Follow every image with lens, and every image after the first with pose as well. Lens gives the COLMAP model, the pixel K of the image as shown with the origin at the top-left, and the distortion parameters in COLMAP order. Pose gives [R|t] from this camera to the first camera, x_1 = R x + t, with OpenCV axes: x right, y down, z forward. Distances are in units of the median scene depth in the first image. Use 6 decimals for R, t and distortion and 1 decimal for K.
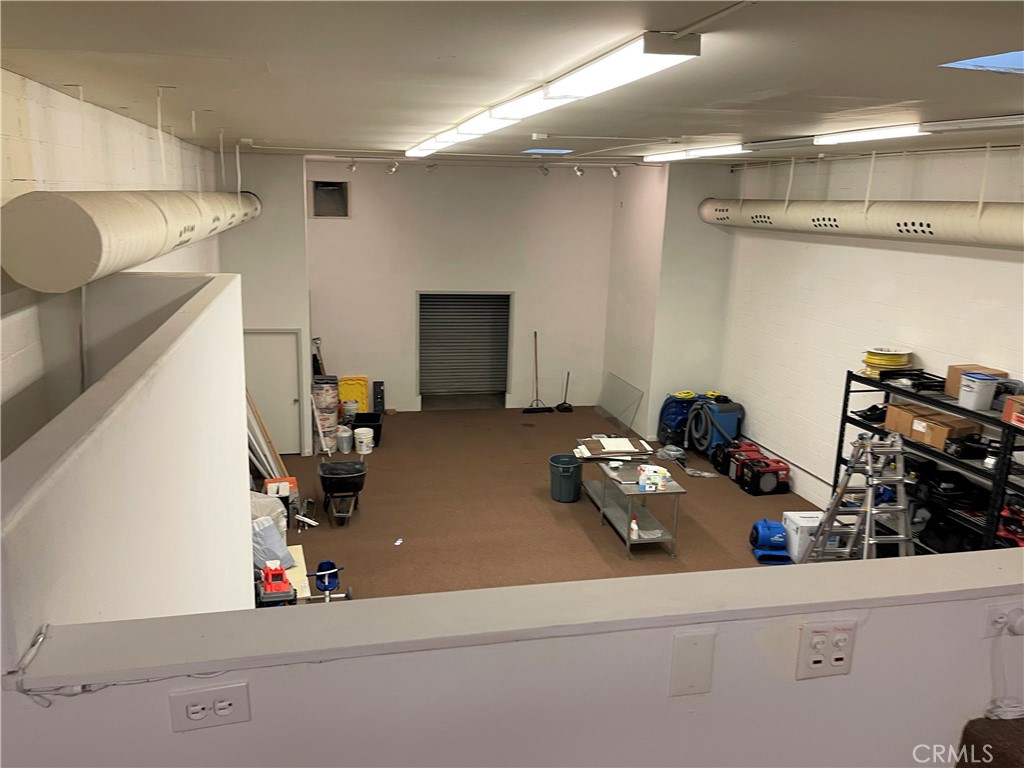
lens RADIAL K [[771.7, 0, 504.0], [0, 771.7, 385.0], [0, 0, 1]] dist [0.076470, -0.098682]
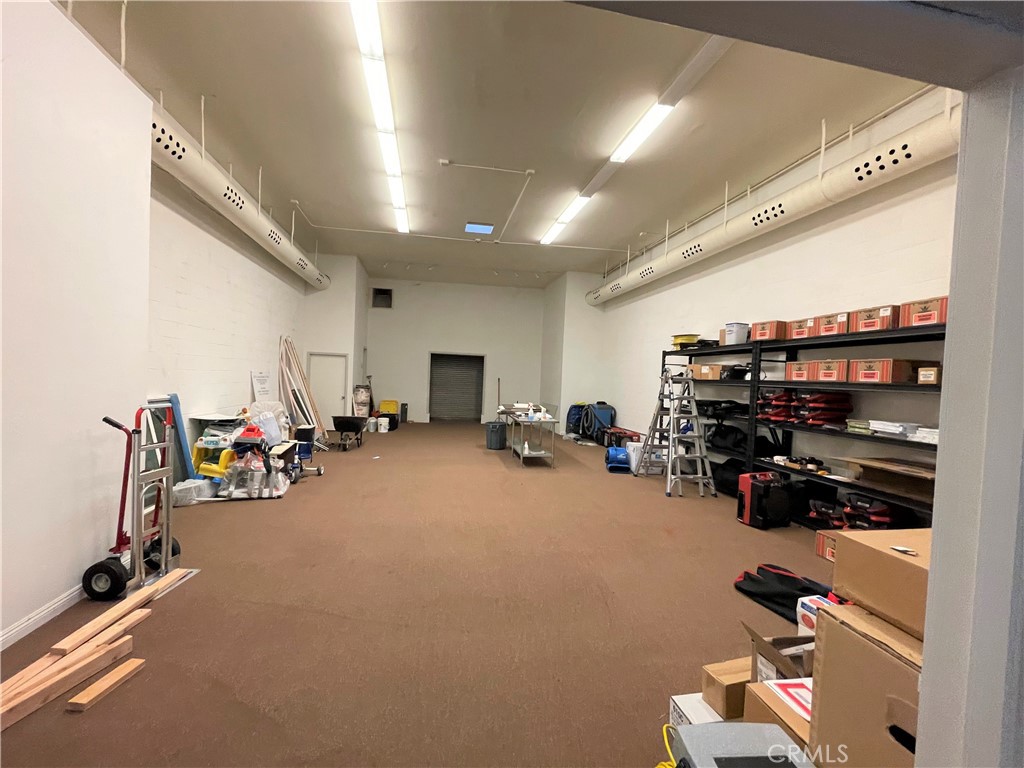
lens RADIAL K [[413.7, 0, 509.4], [0, 413.7, 390.7], [0, 0, 1]] dist [-0.000006, -0.000279]
pose [[0.999130, 0.013015, -0.039613, 0.154129], [-0.021138, 0.977008, -0.212151, 0.231731], [0.035941, 0.212804, 0.976434, 0.173781]]
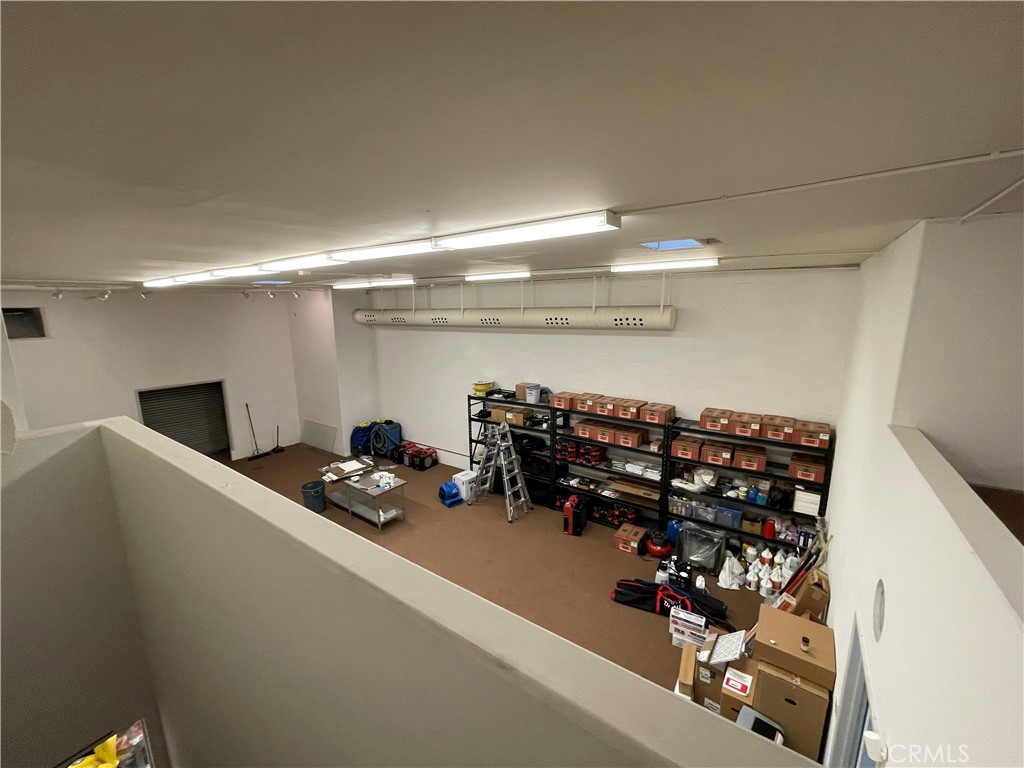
lens RADIAL K [[413.7, 0, 506.5], [0, 413.7, 387.0], [0, 0, 1]] dist [-0.000006, -0.000279]
pose [[0.746785, -0.161495, 0.645160, -0.138275], [0.187542, 0.981838, 0.028687, -0.046401], [-0.638075, 0.099572, 0.763509, 0.142762]]
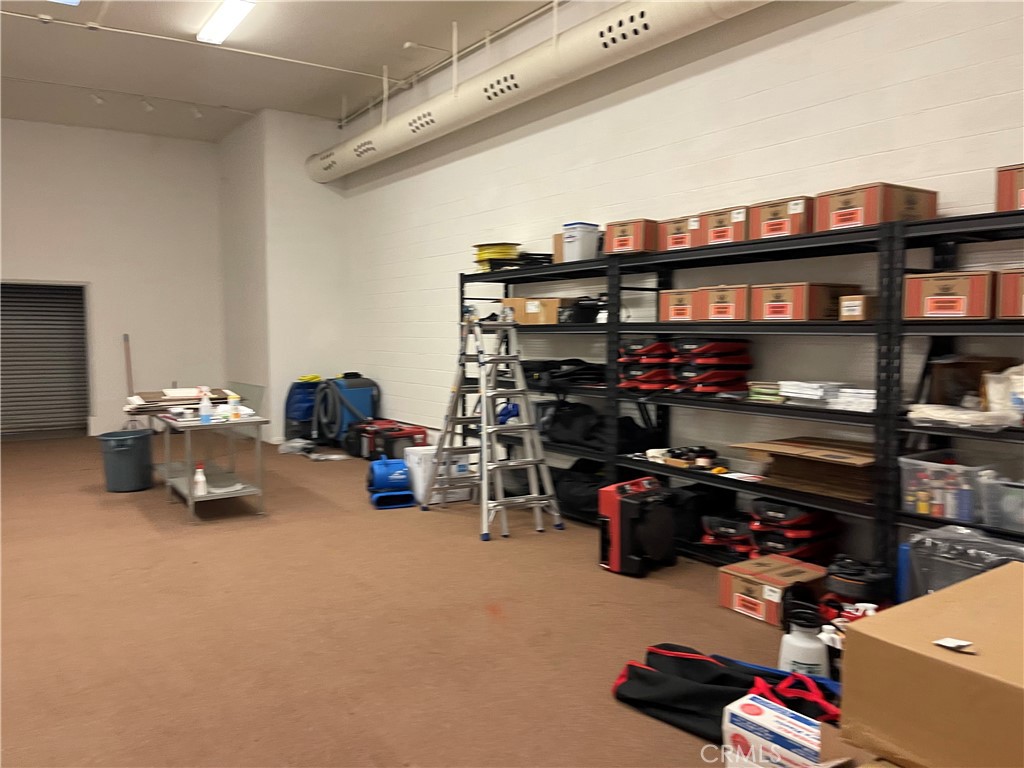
lens RADIAL K [[771.7, 0, 504.6], [0, 771.7, 390.3], [0, 0, 1]] dist [0.076470, -0.098682]
pose [[0.927788, -0.055964, 0.368886, 0.156421], [0.114919, 0.983485, -0.139828, 0.219174], [-0.354968, 0.172122, 0.918897, 0.210250]]
